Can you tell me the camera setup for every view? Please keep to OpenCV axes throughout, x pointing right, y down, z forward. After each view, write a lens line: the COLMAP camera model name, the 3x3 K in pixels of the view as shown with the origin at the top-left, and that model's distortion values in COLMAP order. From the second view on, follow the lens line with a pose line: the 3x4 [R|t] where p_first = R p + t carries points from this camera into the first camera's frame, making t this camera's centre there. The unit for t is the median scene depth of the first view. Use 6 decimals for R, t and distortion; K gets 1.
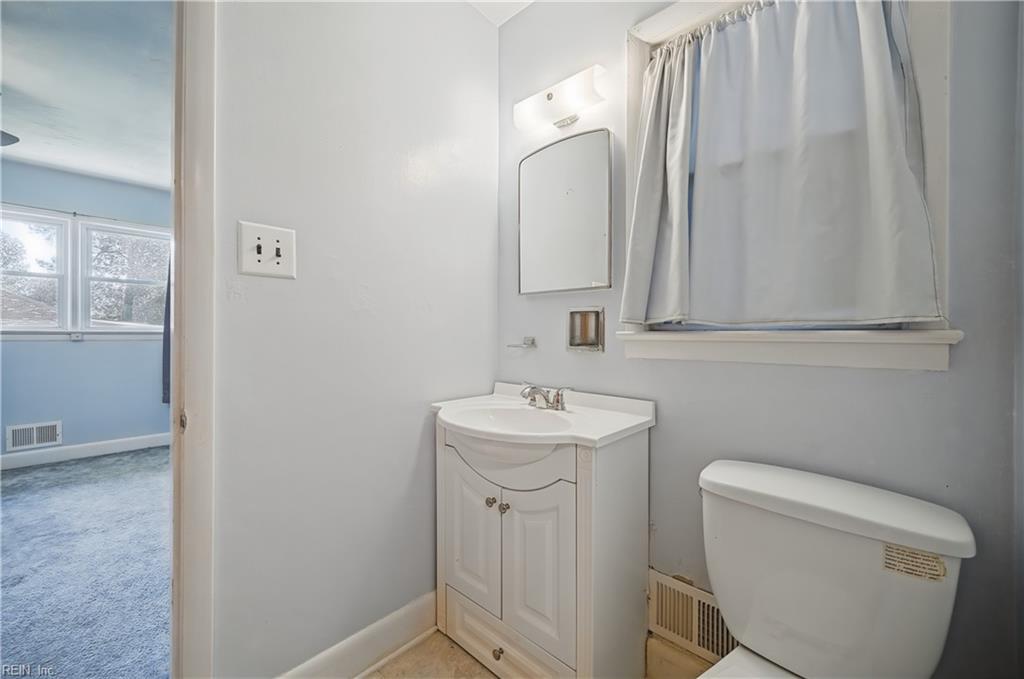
lens RADIAL K [[404.8, 0, 511.2], [0, 404.8, 335.1], [0, 0, 1]] dist [-0.003695, 0.001036]
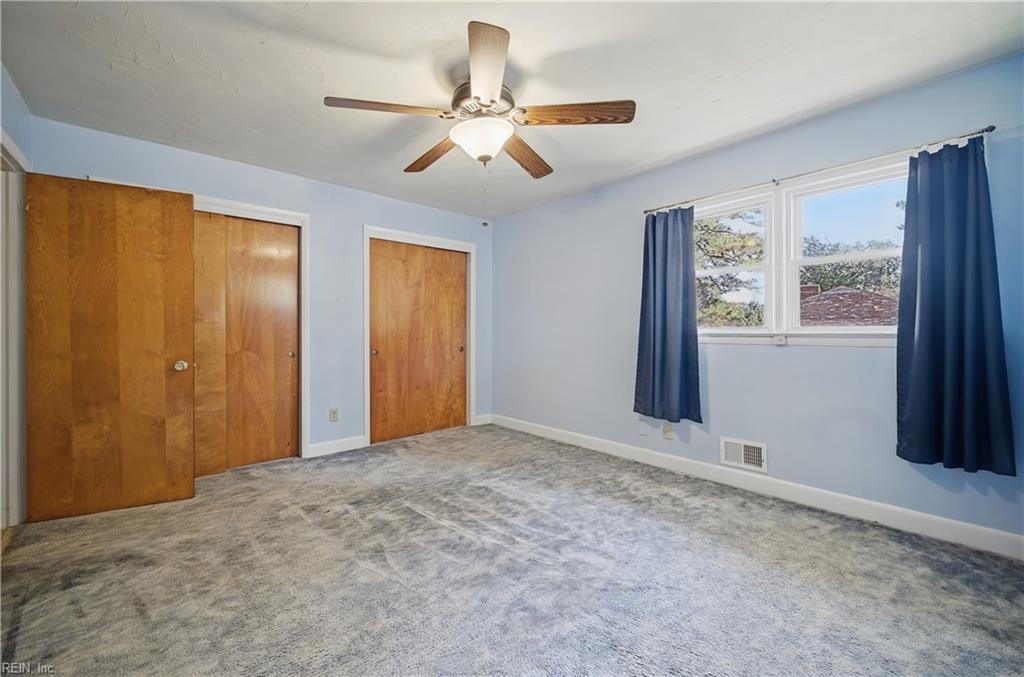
lens RADIAL K [[404.8, 0, 512.1], [0, 404.8, 332.9], [0, 0, 1]] dist [-0.003695, 0.001036]
pose [[-0.093019, -0.000377, -0.995664, -0.261410], [0.000121, 1.000000, -0.000390, -0.009594], [0.995664, -0.000156, -0.093019, 0.561968]]
